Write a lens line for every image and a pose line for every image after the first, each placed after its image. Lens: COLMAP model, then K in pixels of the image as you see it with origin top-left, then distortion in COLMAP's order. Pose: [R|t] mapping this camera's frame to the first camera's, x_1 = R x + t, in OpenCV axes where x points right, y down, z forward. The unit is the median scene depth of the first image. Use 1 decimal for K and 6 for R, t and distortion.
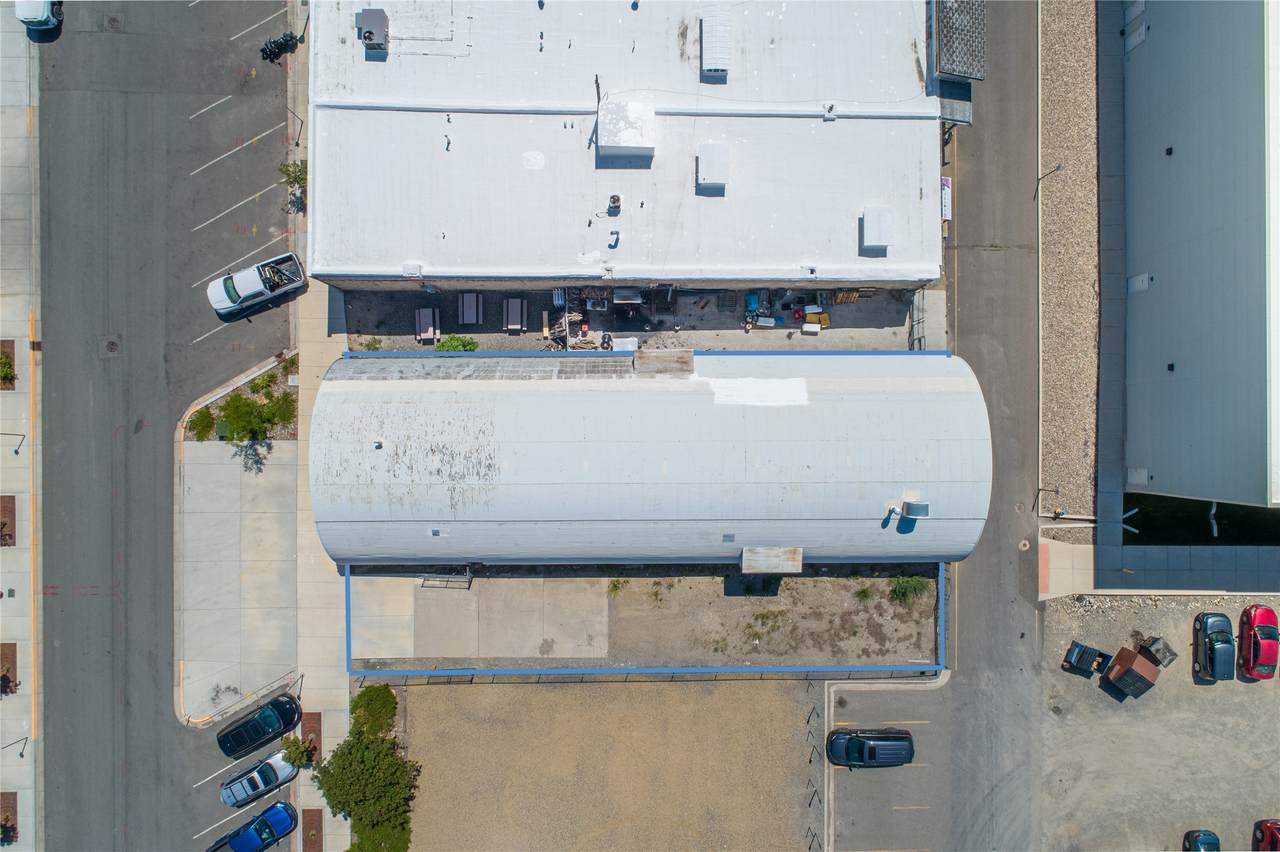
lens RADIAL K [[862.3, 0, 631.3], [0, 862.3, 426.5], [0, 0, 1]] dist [-0.001906, 0.003493]
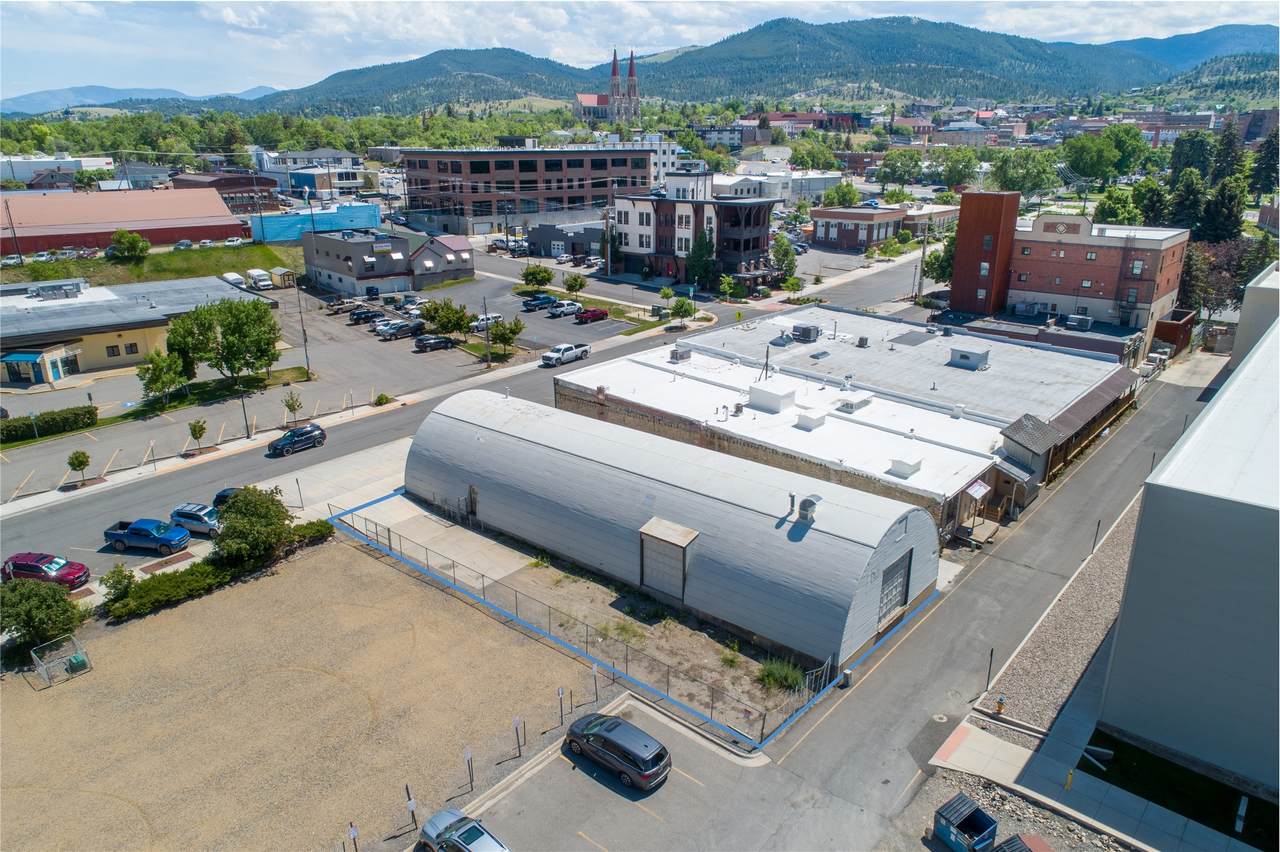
lens RADIAL K [[862.3, 0, 631.3], [0, 862.3, 426.5], [0, 0, 1]] dist [-0.001906, 0.003493]
pose [[0.755166, 0.202982, -0.623316, 0.678327], [-0.655446, 0.249351, -0.712892, 0.806607], [0.010721, 0.946901, 0.321345, 0.507594]]
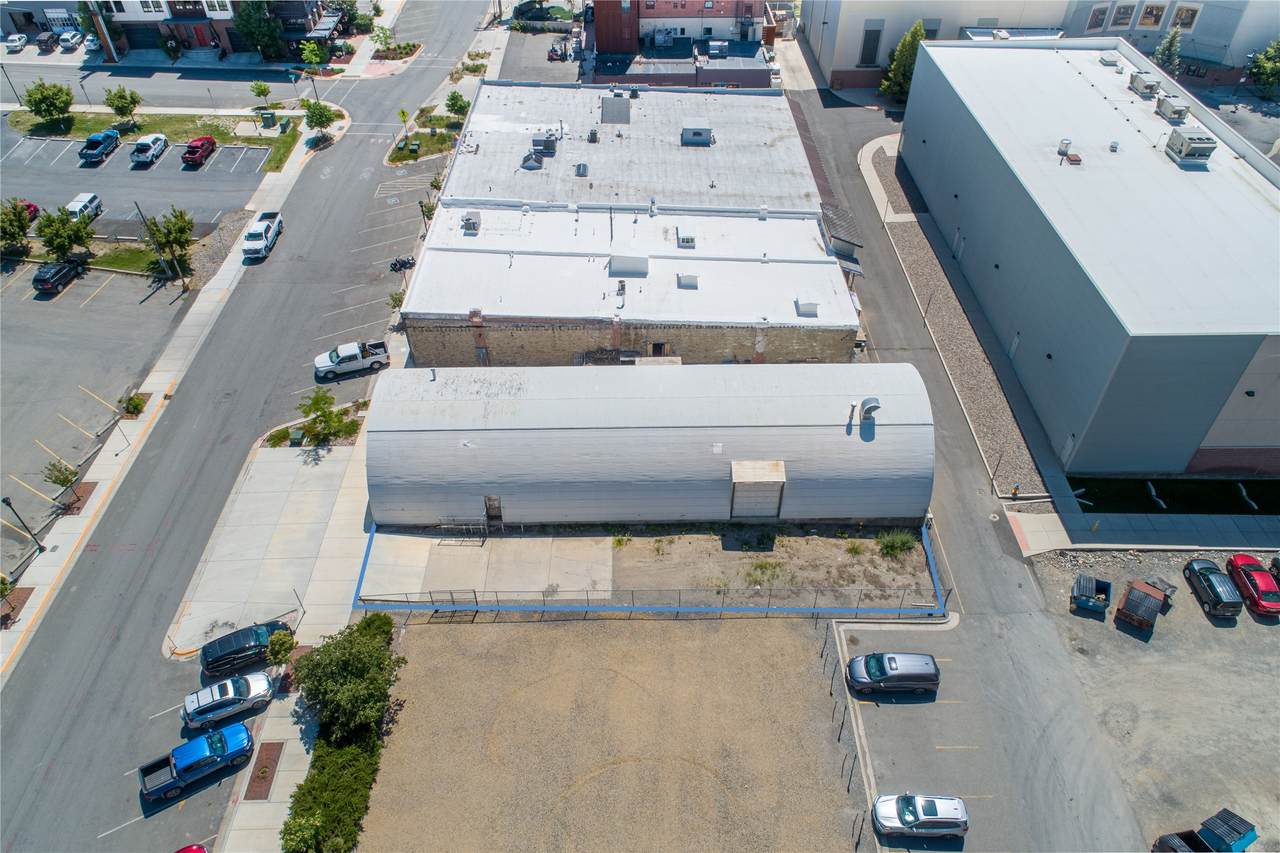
lens RADIAL K [[862.3, 0, 631.3], [0, 862.3, 427.0], [0, 0, 1]] dist [-0.001906, 0.003493]
pose [[0.999941, -0.008582, -0.006689, 0.004469], [0.001003, 0.684852, -0.728681, 0.860648], [0.010834, 0.728632, 0.684820, 0.165042]]
